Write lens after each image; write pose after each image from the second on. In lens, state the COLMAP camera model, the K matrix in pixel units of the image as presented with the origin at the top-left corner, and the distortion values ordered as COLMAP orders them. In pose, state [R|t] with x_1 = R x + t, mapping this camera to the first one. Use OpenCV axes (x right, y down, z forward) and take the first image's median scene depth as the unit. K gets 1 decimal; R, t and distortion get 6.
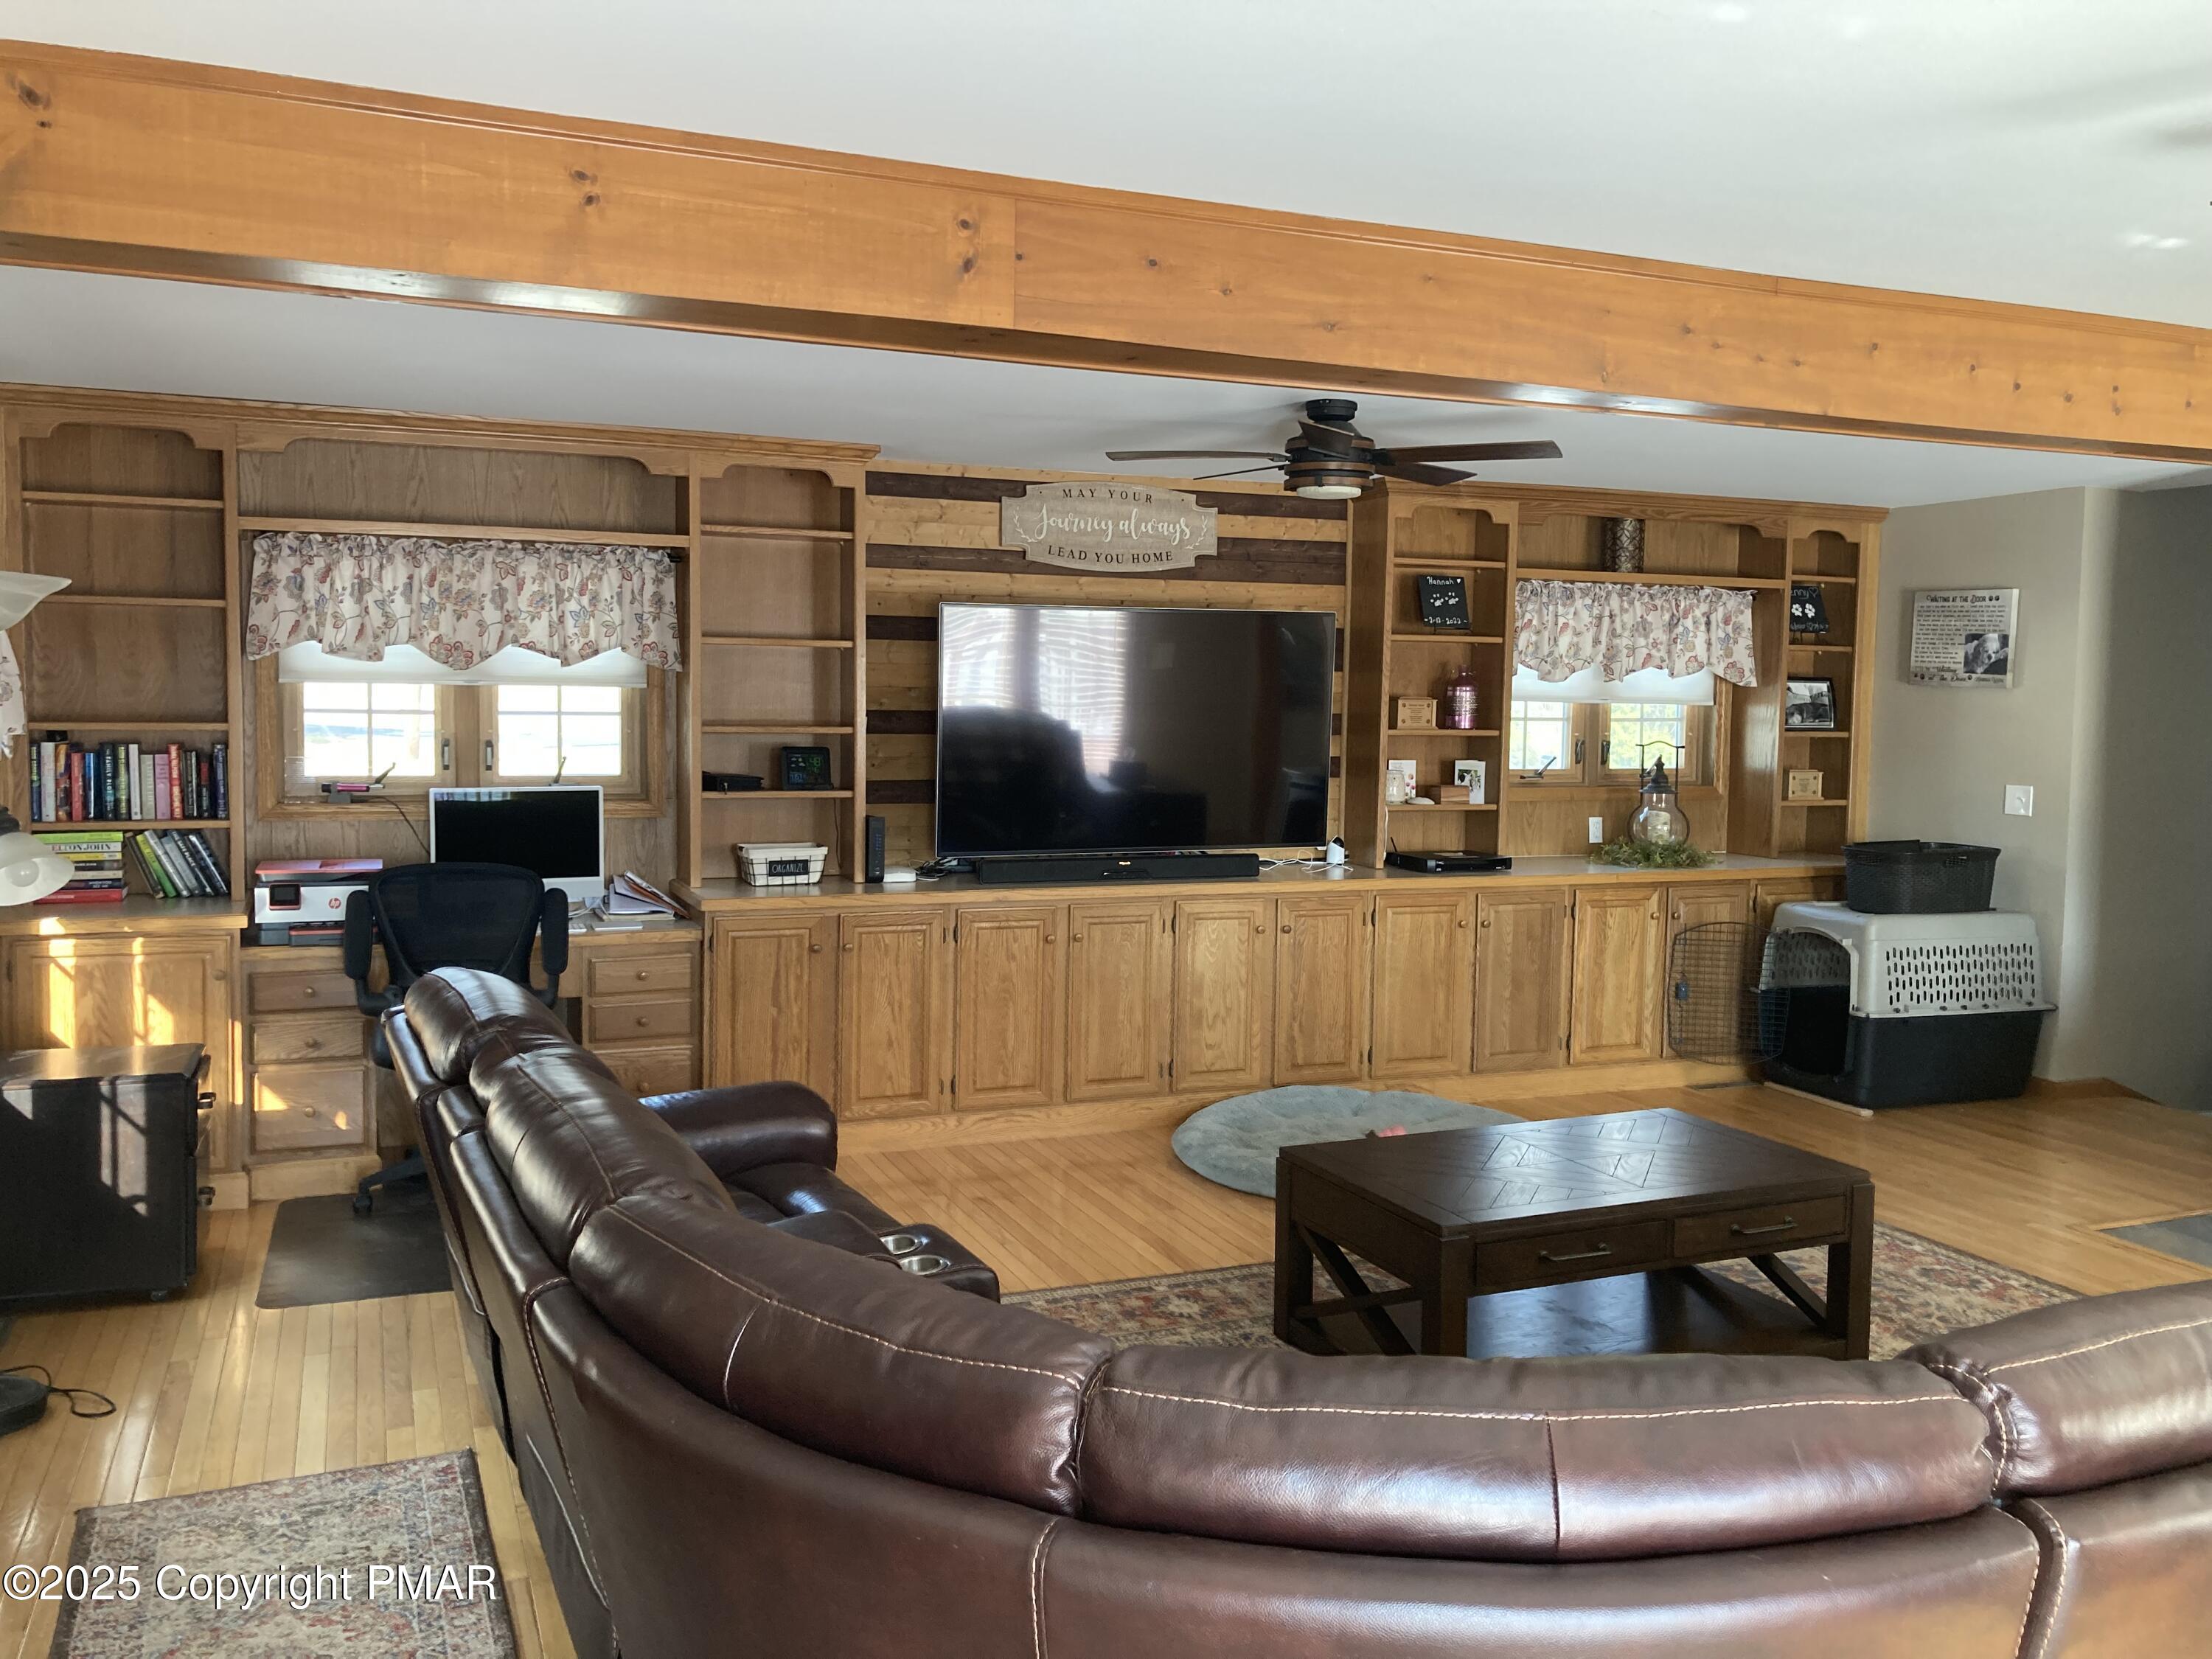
lens RADIAL K [[1795.9, 0, 1102.1], [0, 1795.9, 833.1], [0, 0, 1]] dist [0.051490, -0.060122]
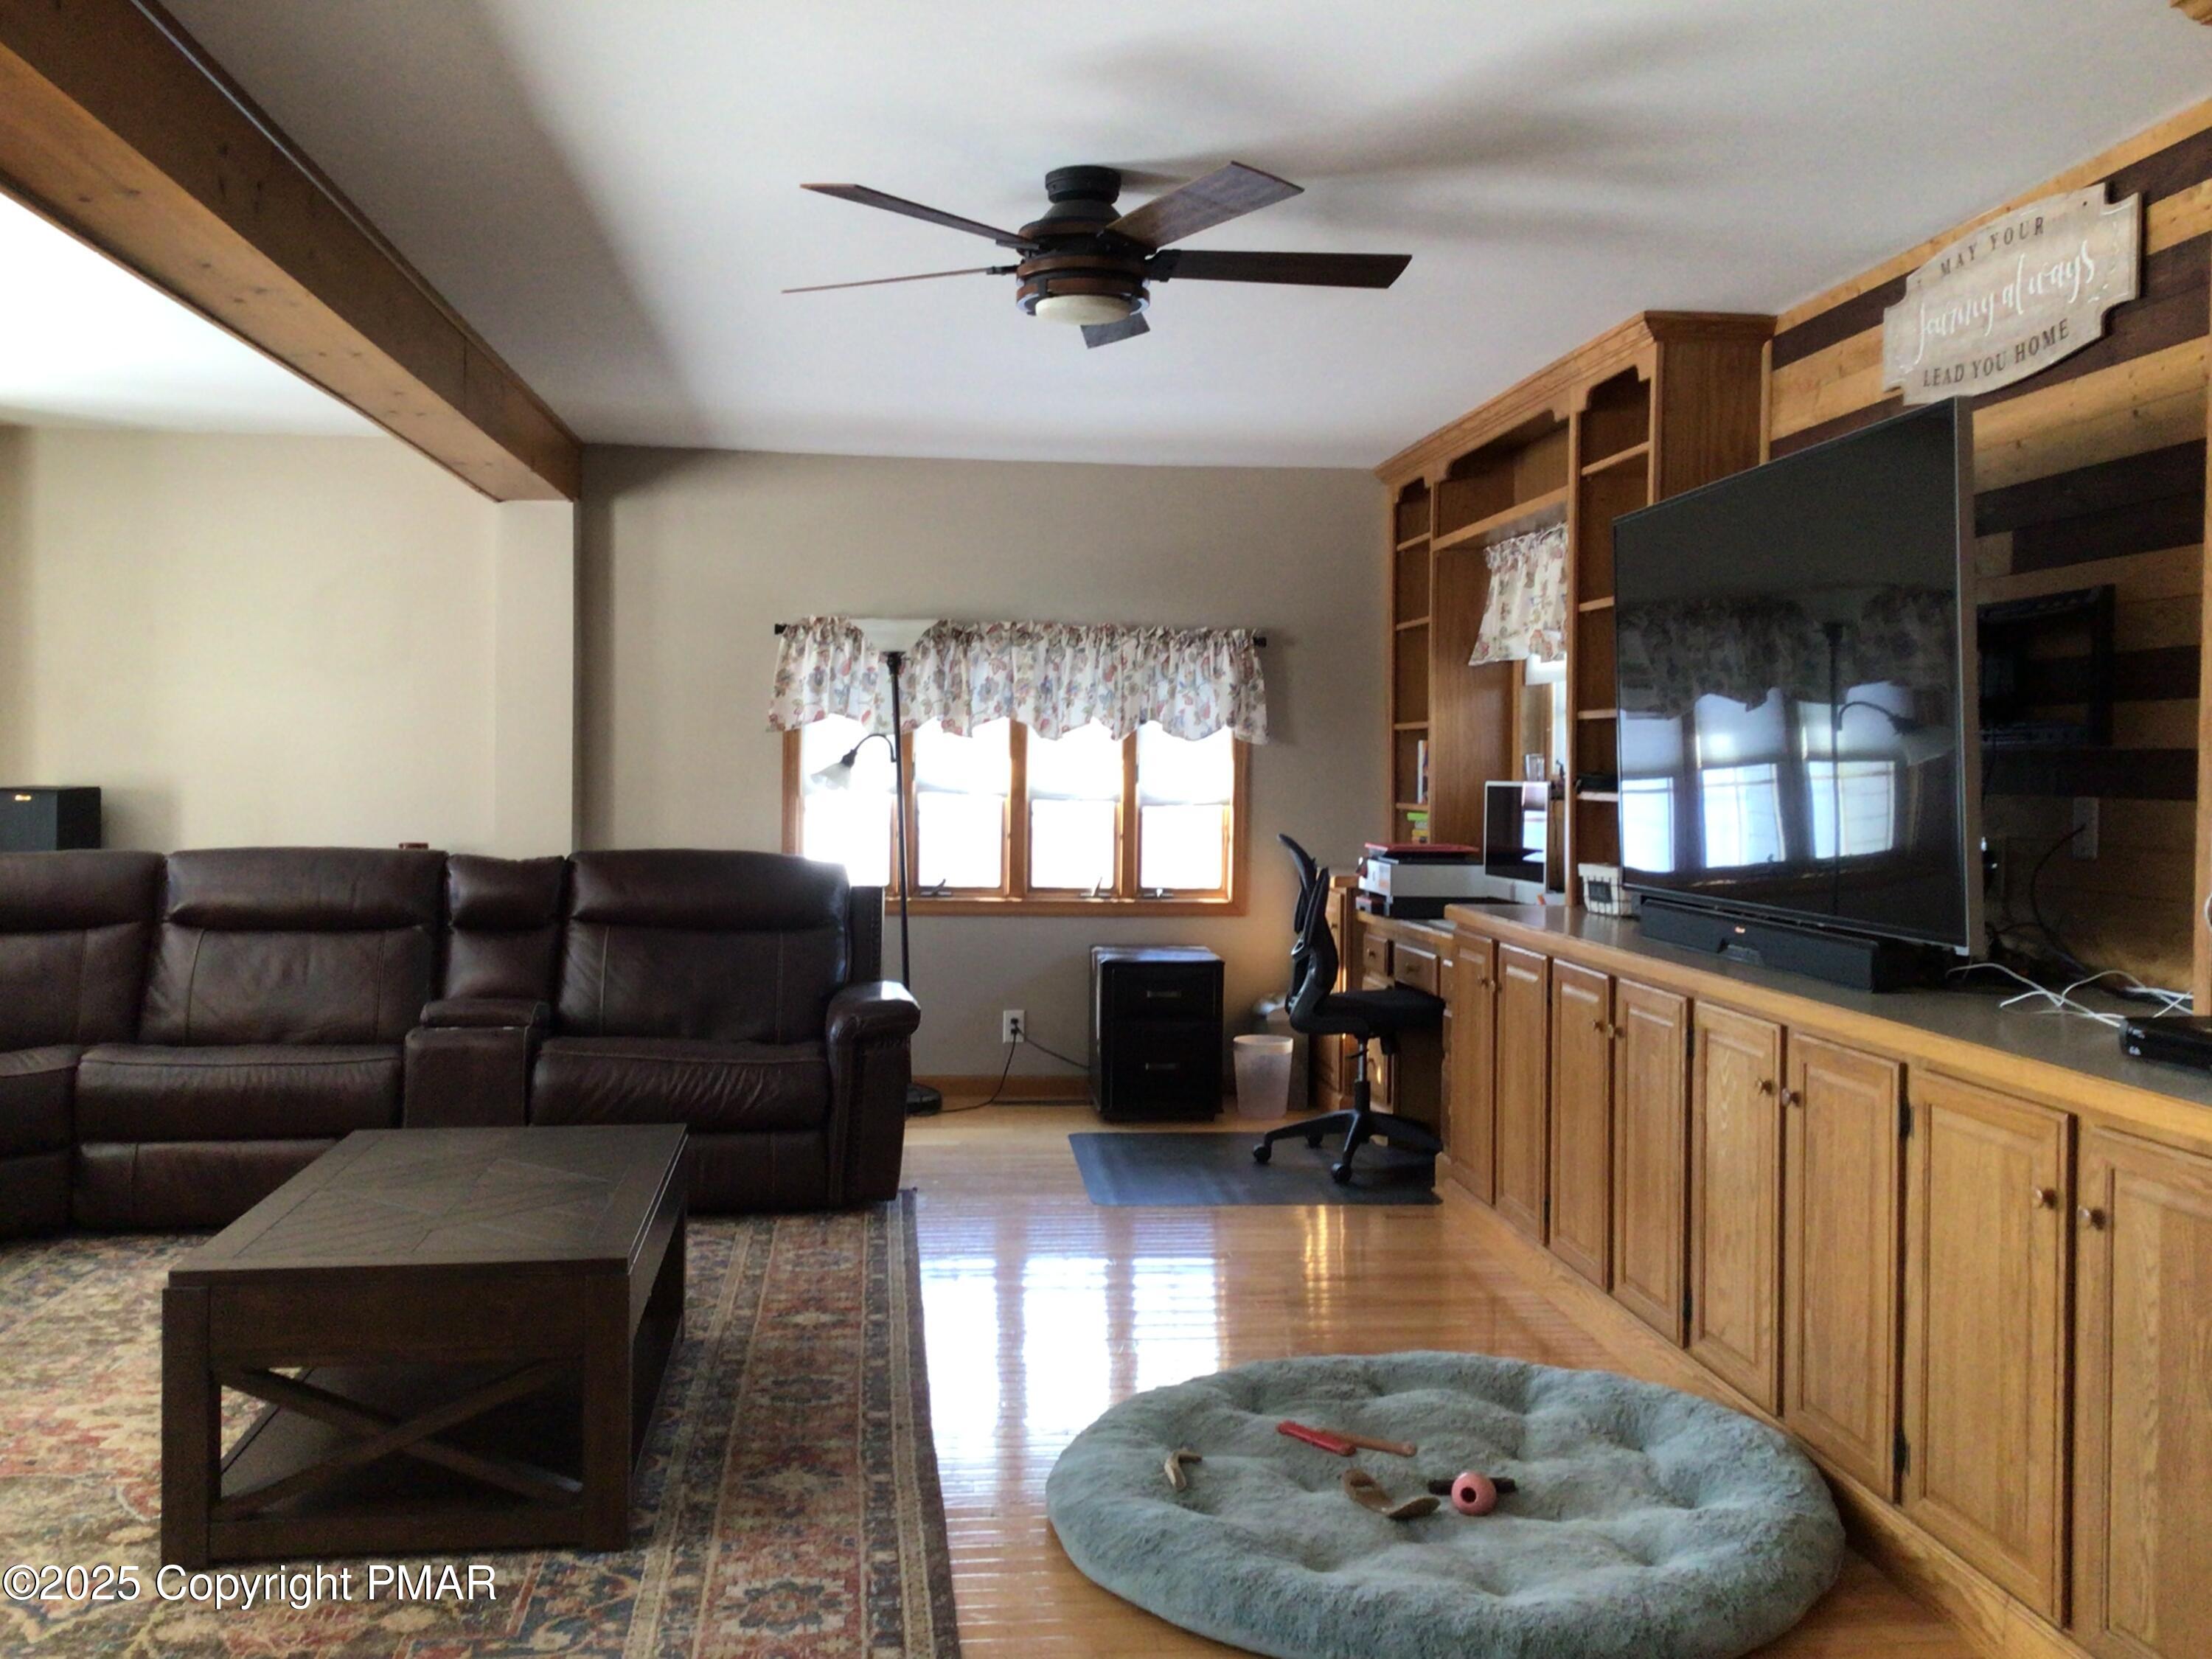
lens RADIAL K [[1961.9, 0, 1106.4], [0, 1961.9, 829.9], [0, 0, 1]] dist [0.105445, -0.174848]
pose [[-0.277072, 0.016844, -0.960702, 0.628641], [-0.090070, 0.994988, 0.043422, -0.021853], [0.956618, 0.098561, -0.274166, 0.926809]]
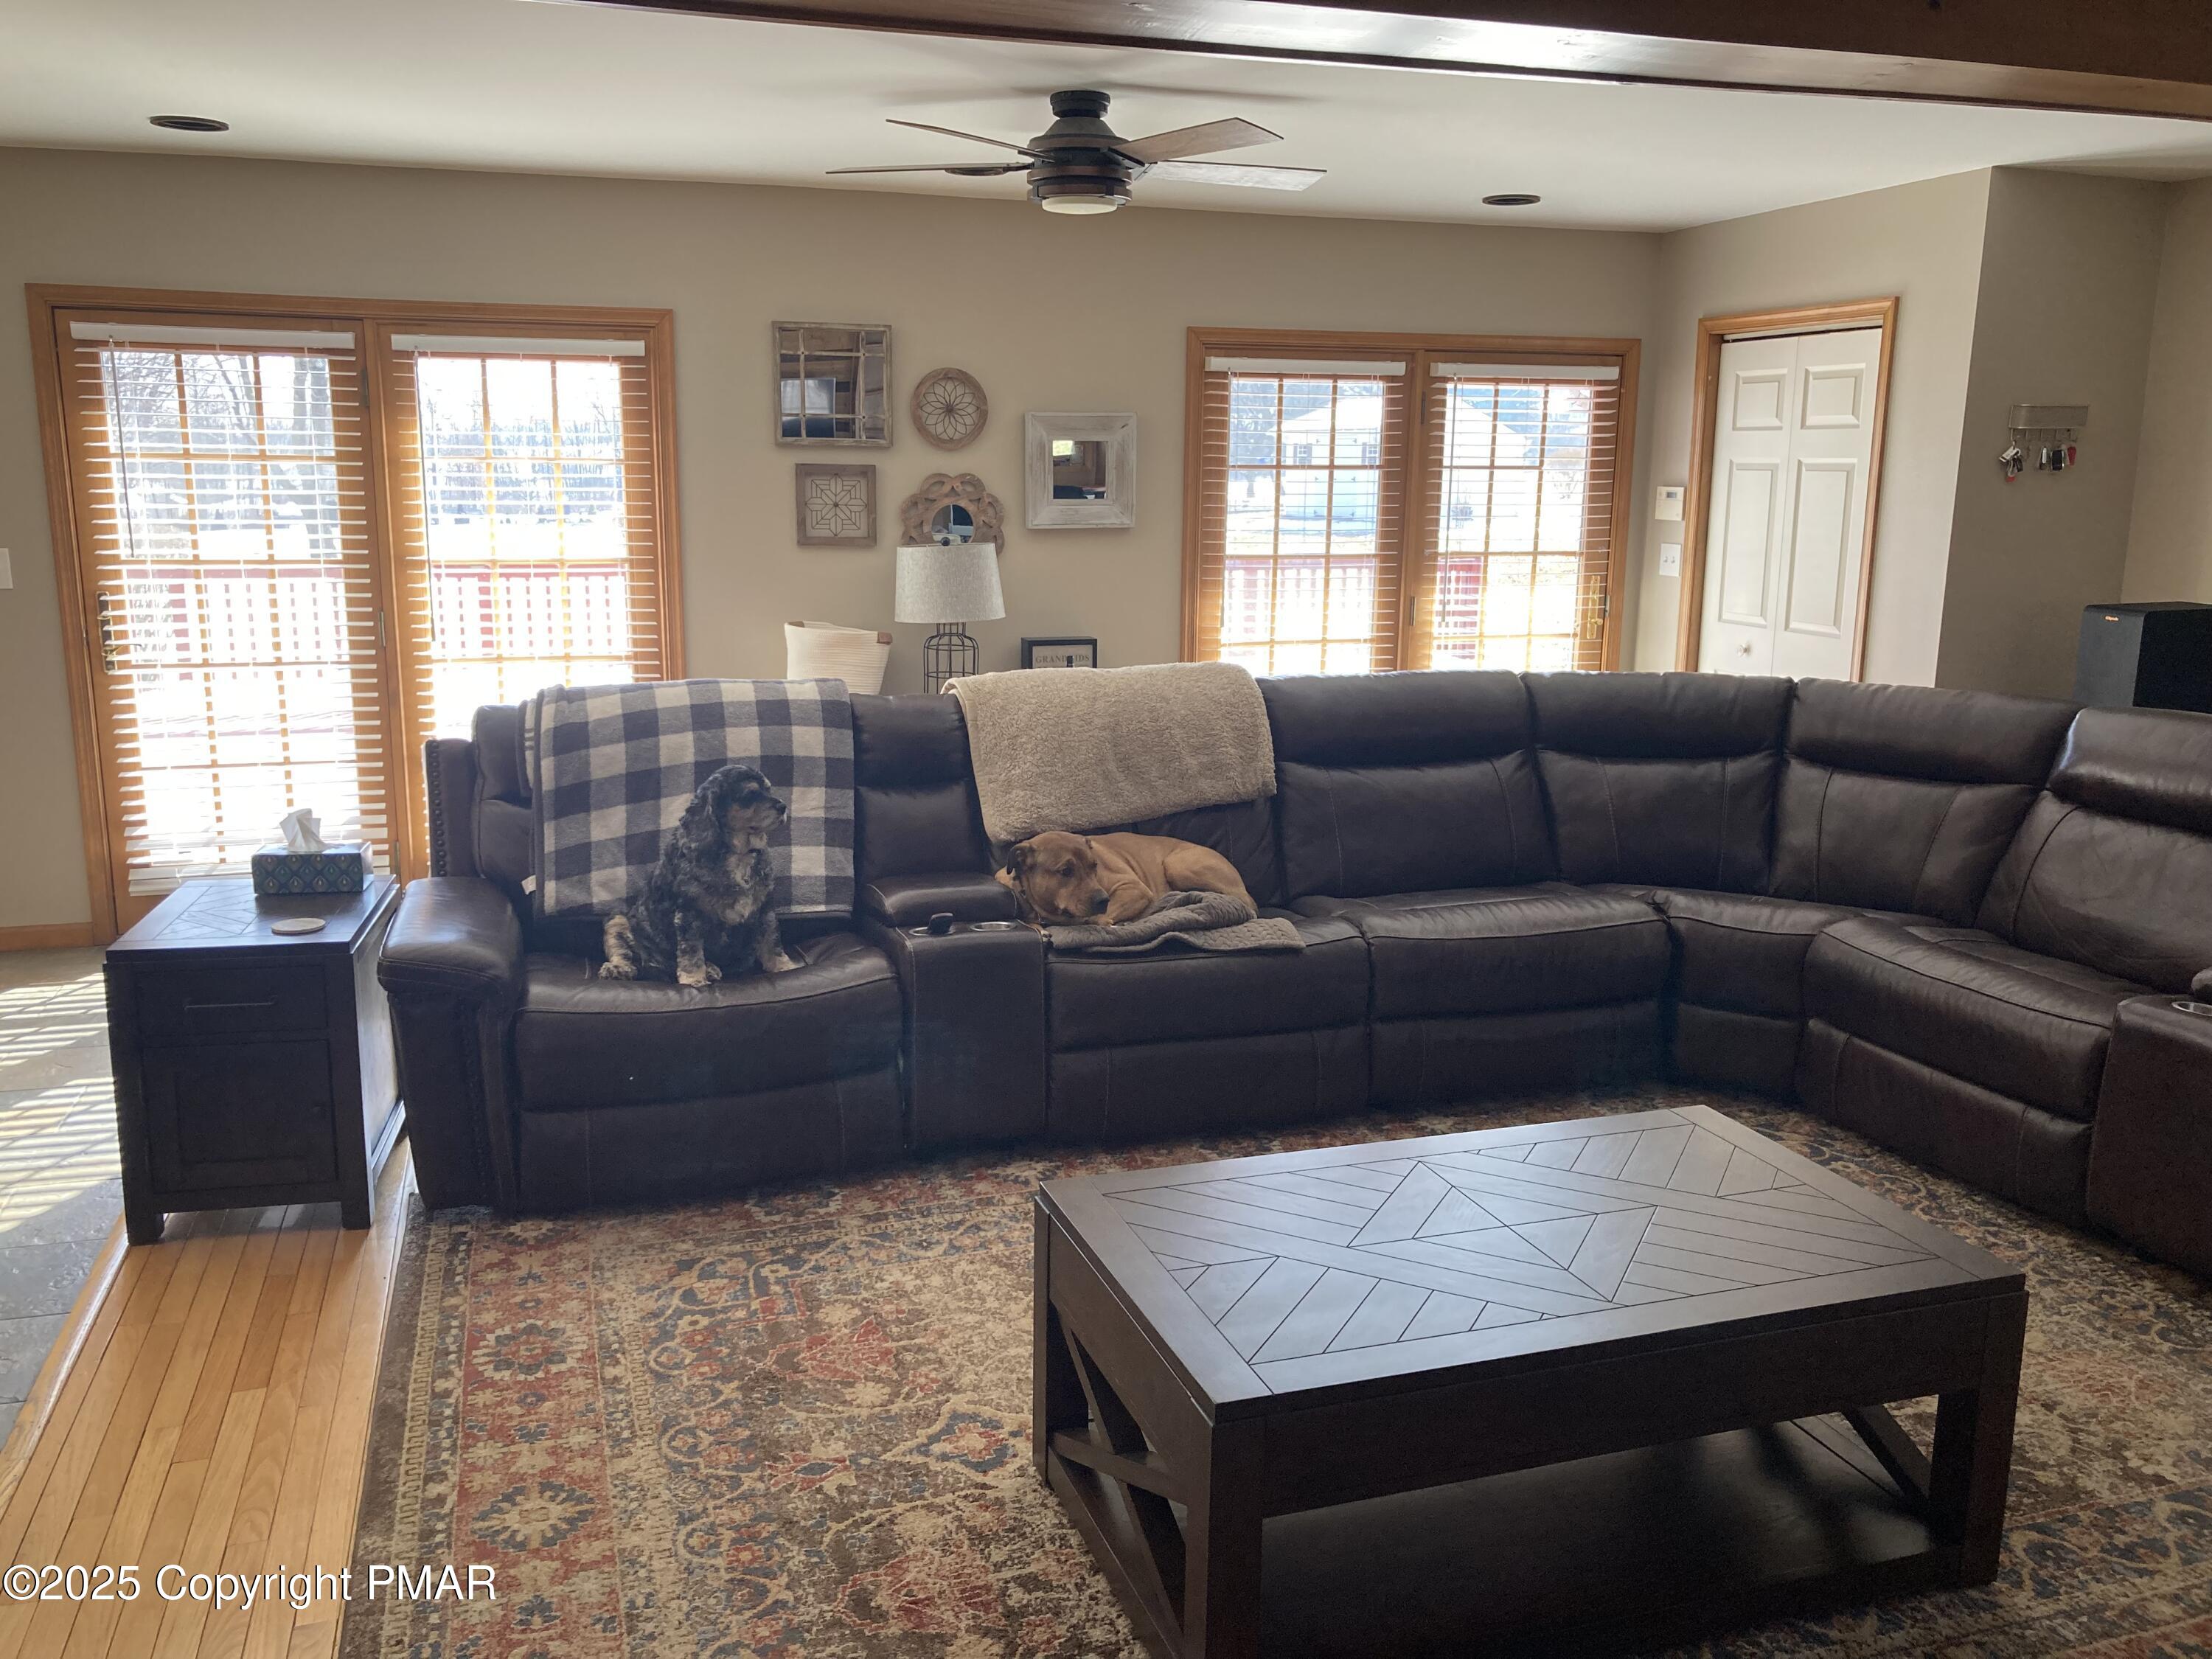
lens RADIAL K [[1795.9, 0, 1096.9], [0, 1795.9, 841.0], [0, 0, 1]] dist [0.051490, -0.060122]
pose [[-0.995550, -0.039586, 0.085519, 0.219111], [-0.013963, 0.959440, 0.281567, -0.067601], [-0.093196, 0.279120, -0.955723, 0.967056]]
